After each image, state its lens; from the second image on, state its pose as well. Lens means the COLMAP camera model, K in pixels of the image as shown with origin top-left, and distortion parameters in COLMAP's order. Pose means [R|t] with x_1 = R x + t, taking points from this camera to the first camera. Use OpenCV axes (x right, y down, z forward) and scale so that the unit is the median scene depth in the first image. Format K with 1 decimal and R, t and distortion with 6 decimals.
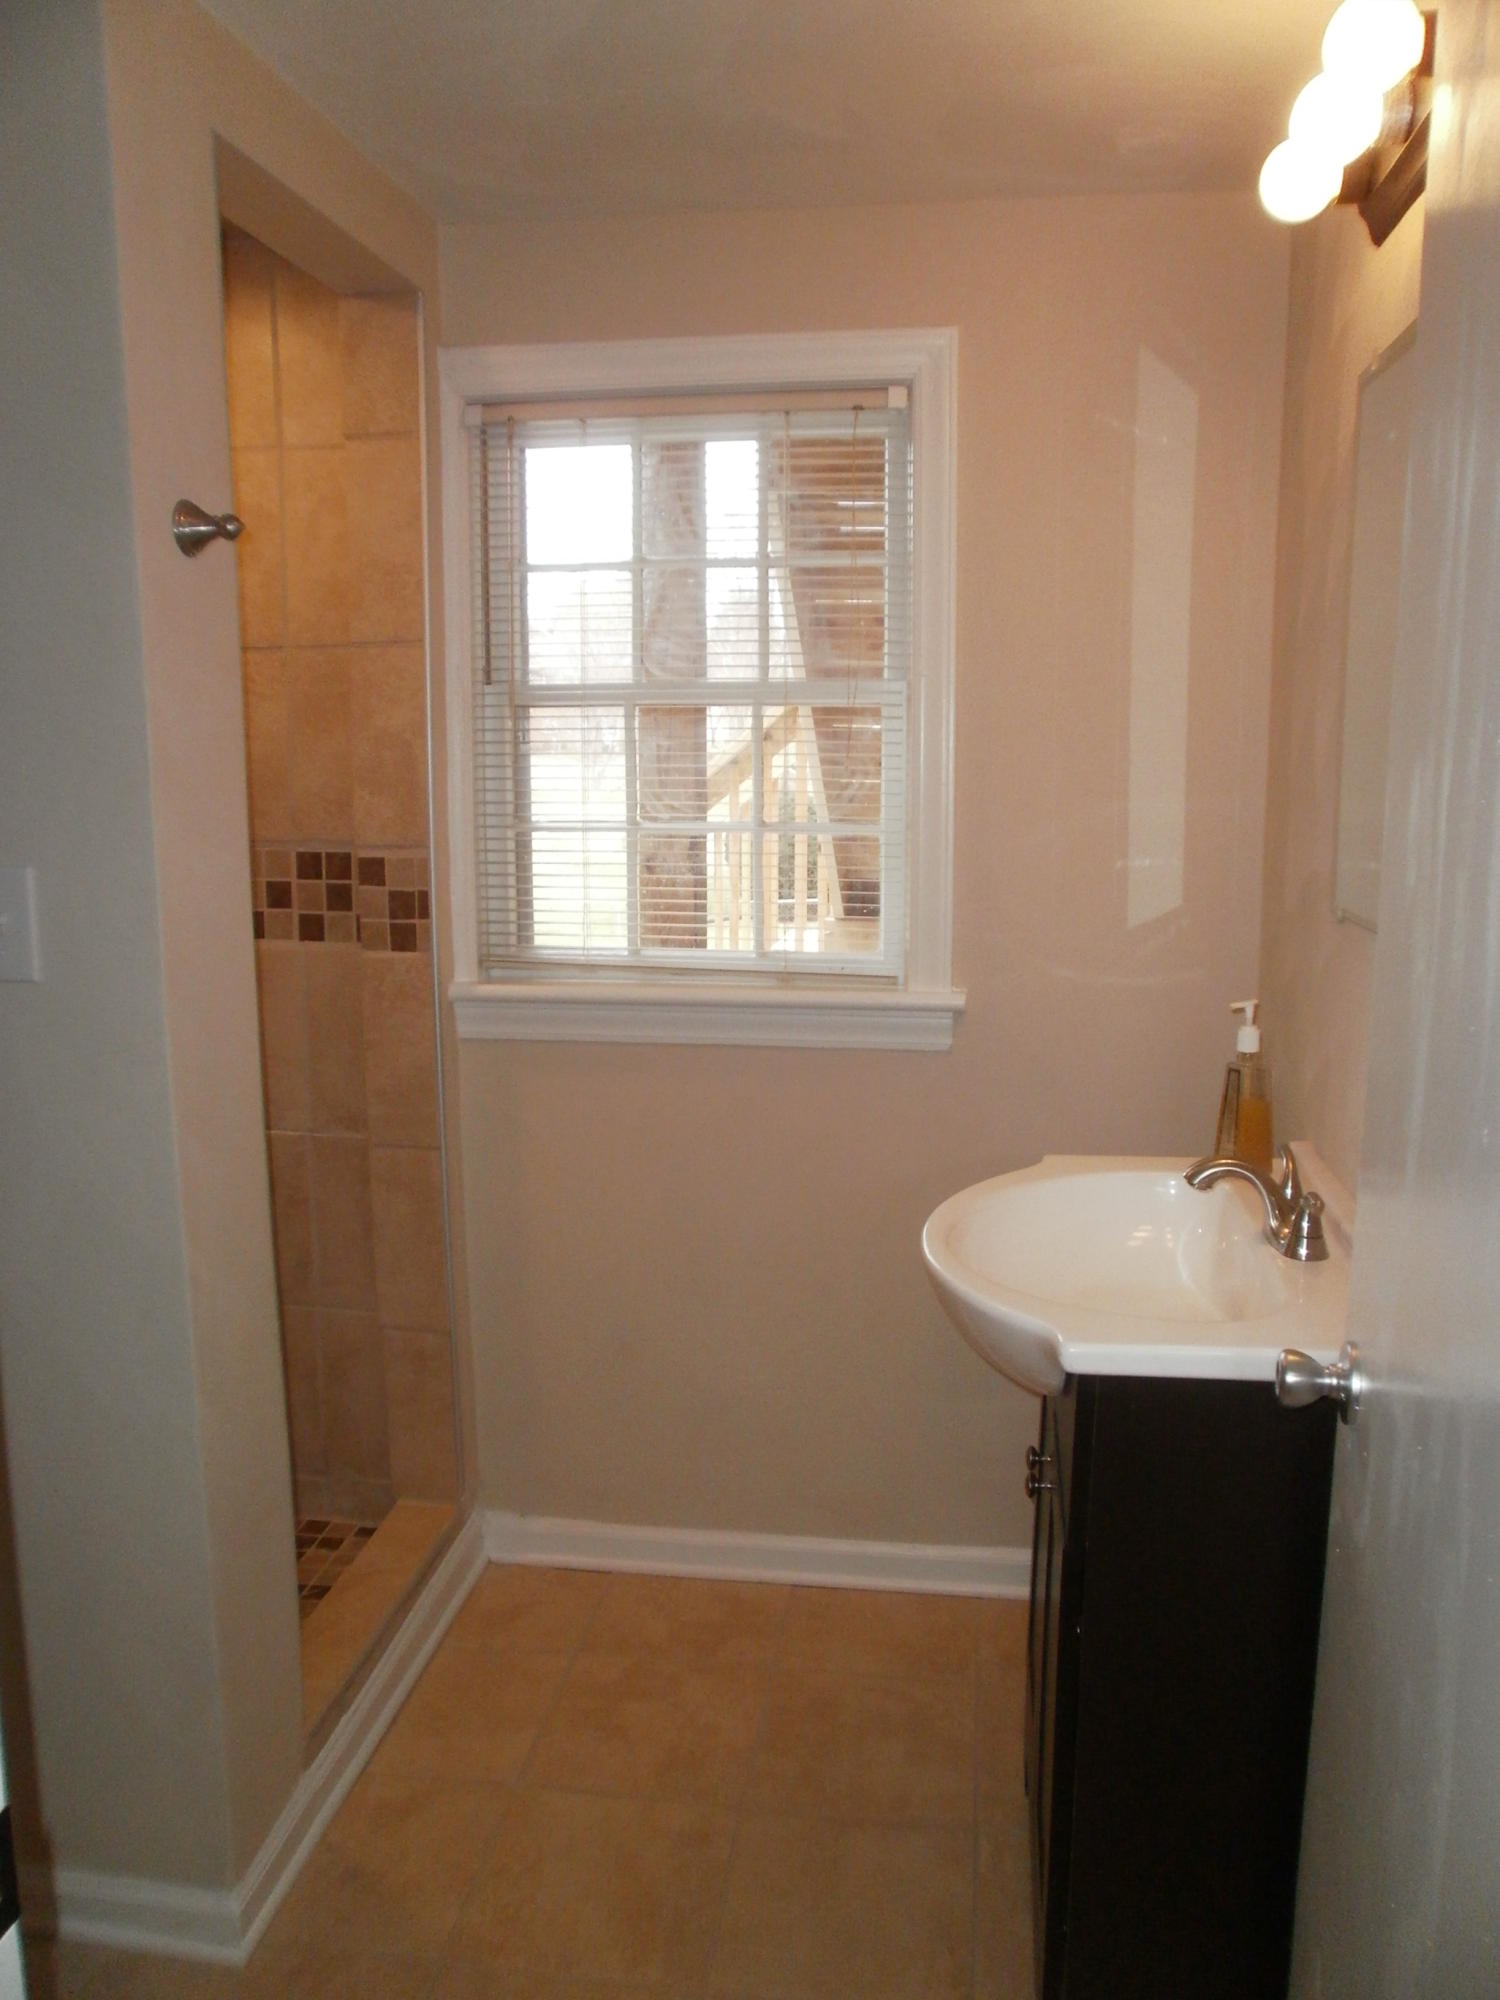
lens RADIAL K [[1560.7, 0, 752.6], [0, 1560.7, 1005.8], [0, 0, 1]] dist [-0.165780, 0.193363]
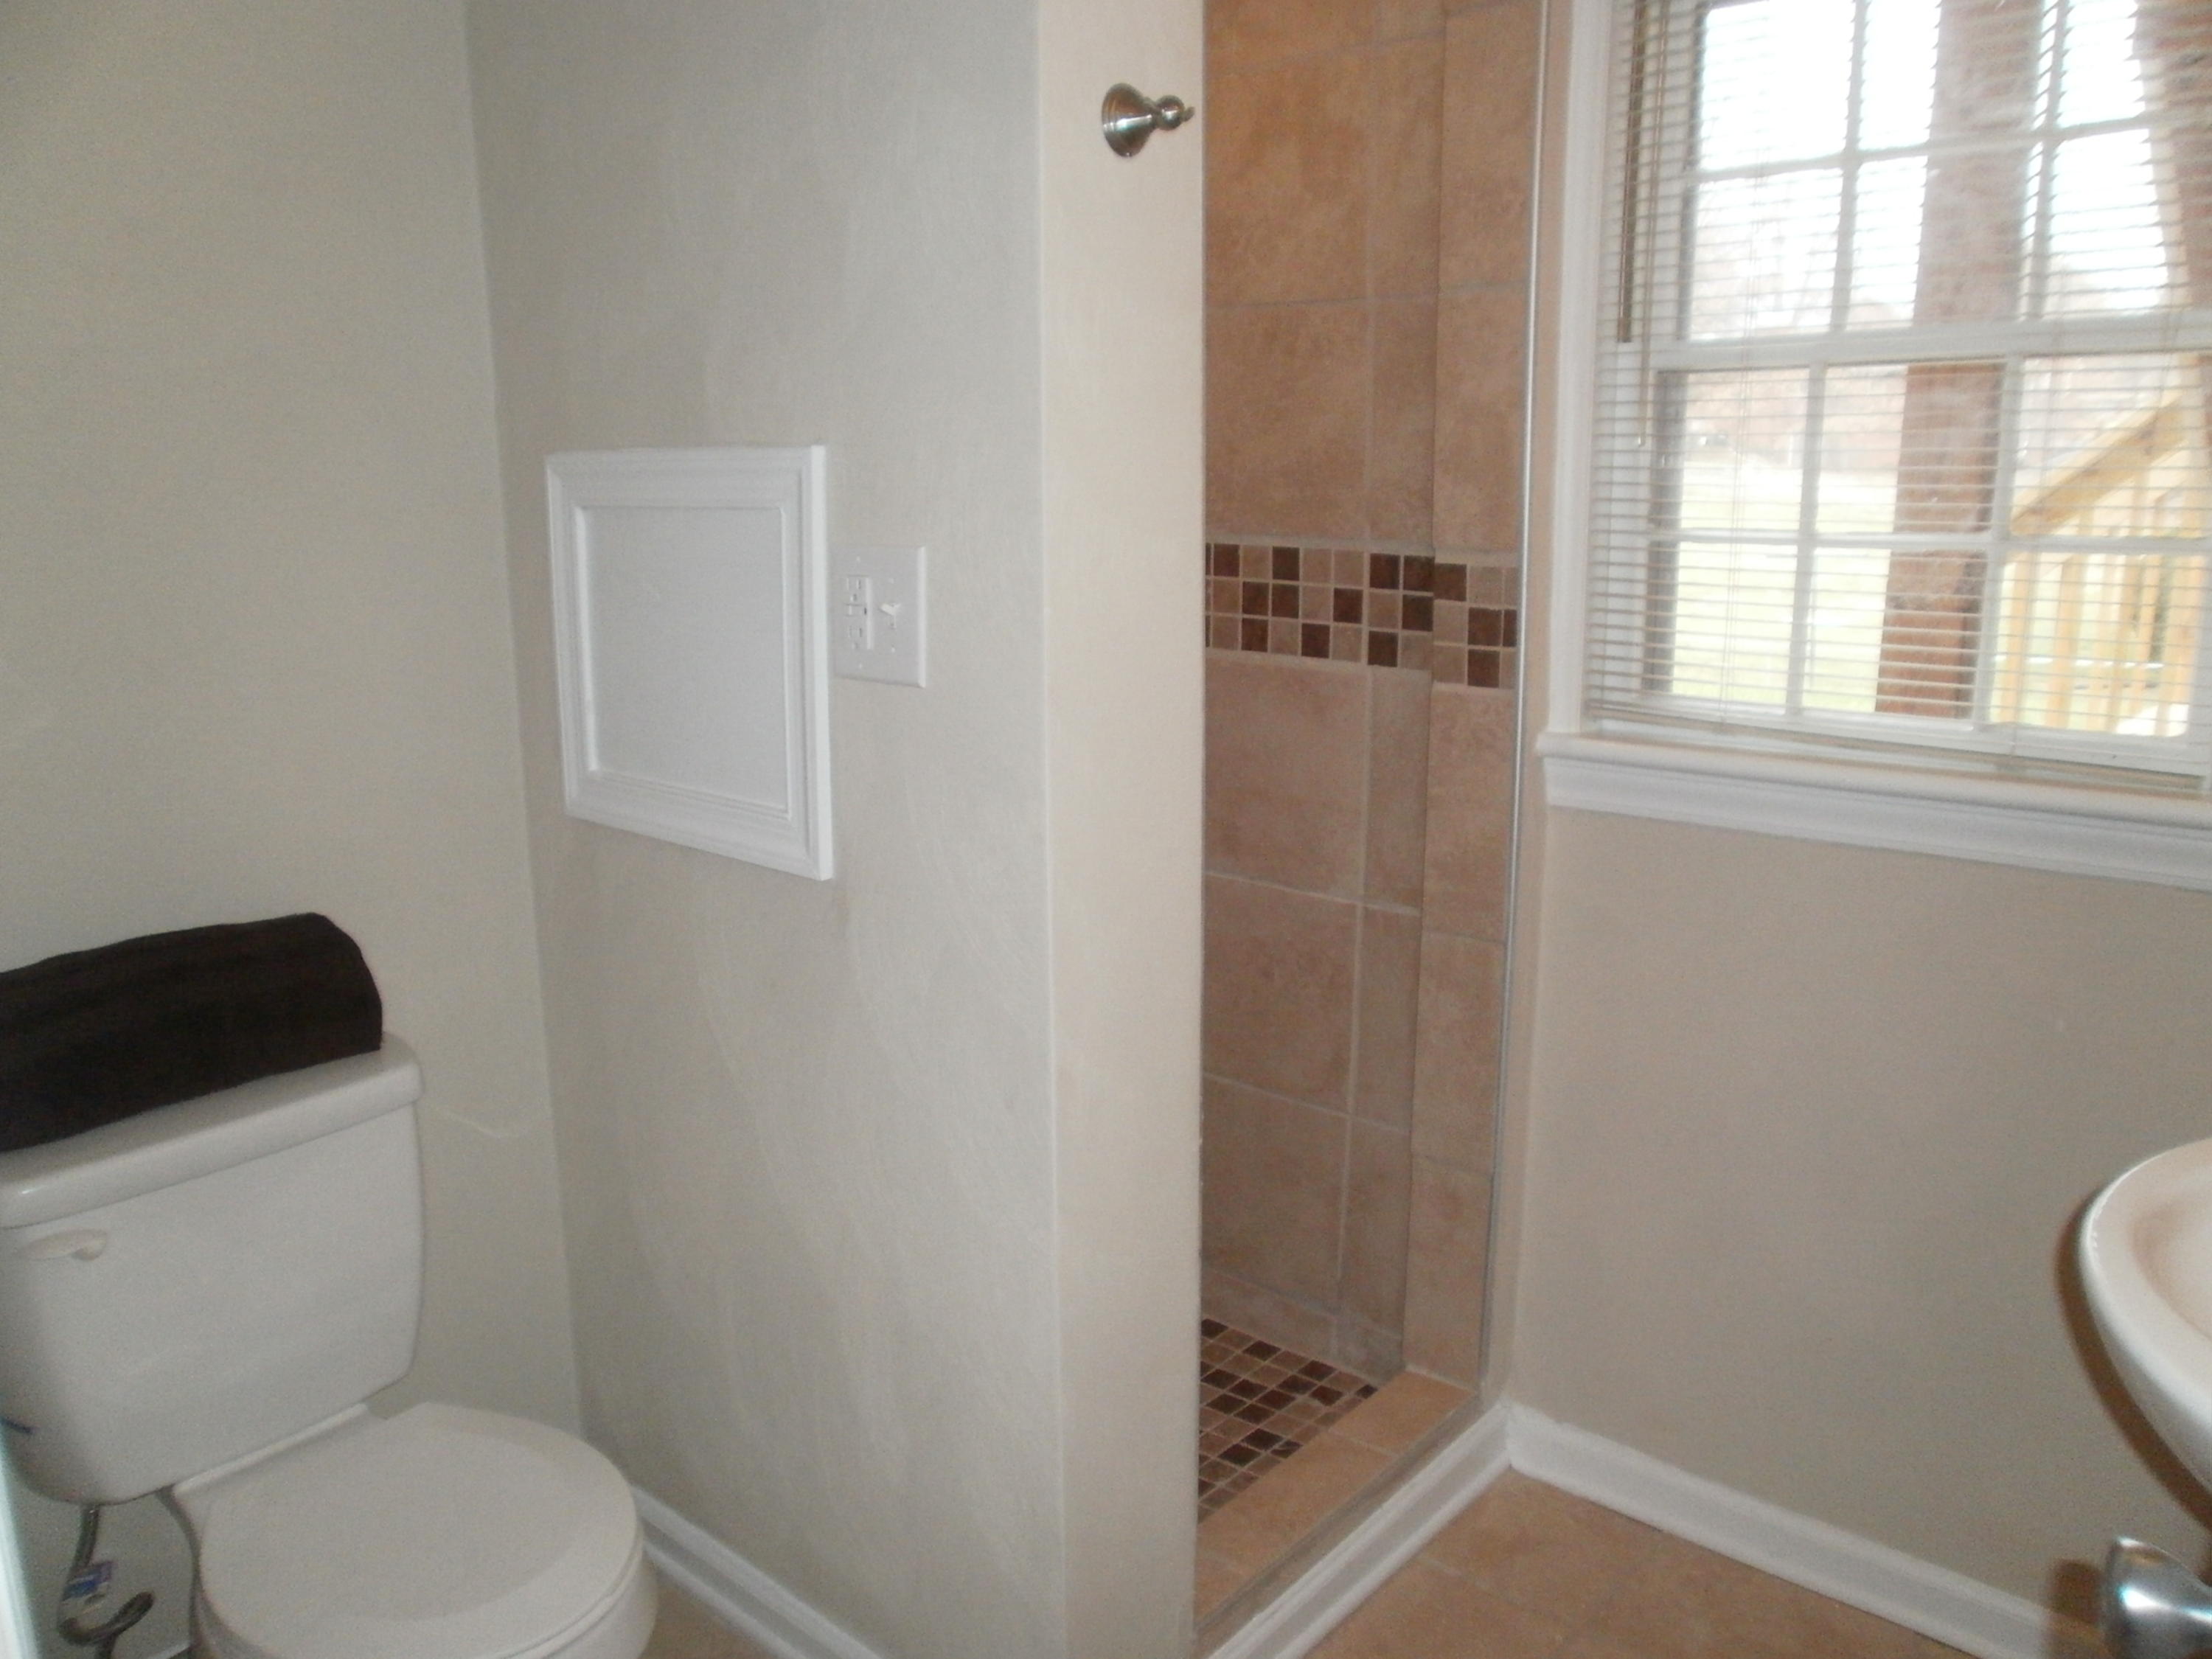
lens RADIAL K [[1726.1, 0, 1094.3], [0, 1726.1, 838.6], [0, 0, 1]] dist [-0.165780, 0.193363]
pose [[0.837310, 0.114727, -0.534556, 0.078649], [-0.086609, 0.993223, 0.077505, -0.008808], [0.539825, -0.018598, 0.841572, 0.164196]]
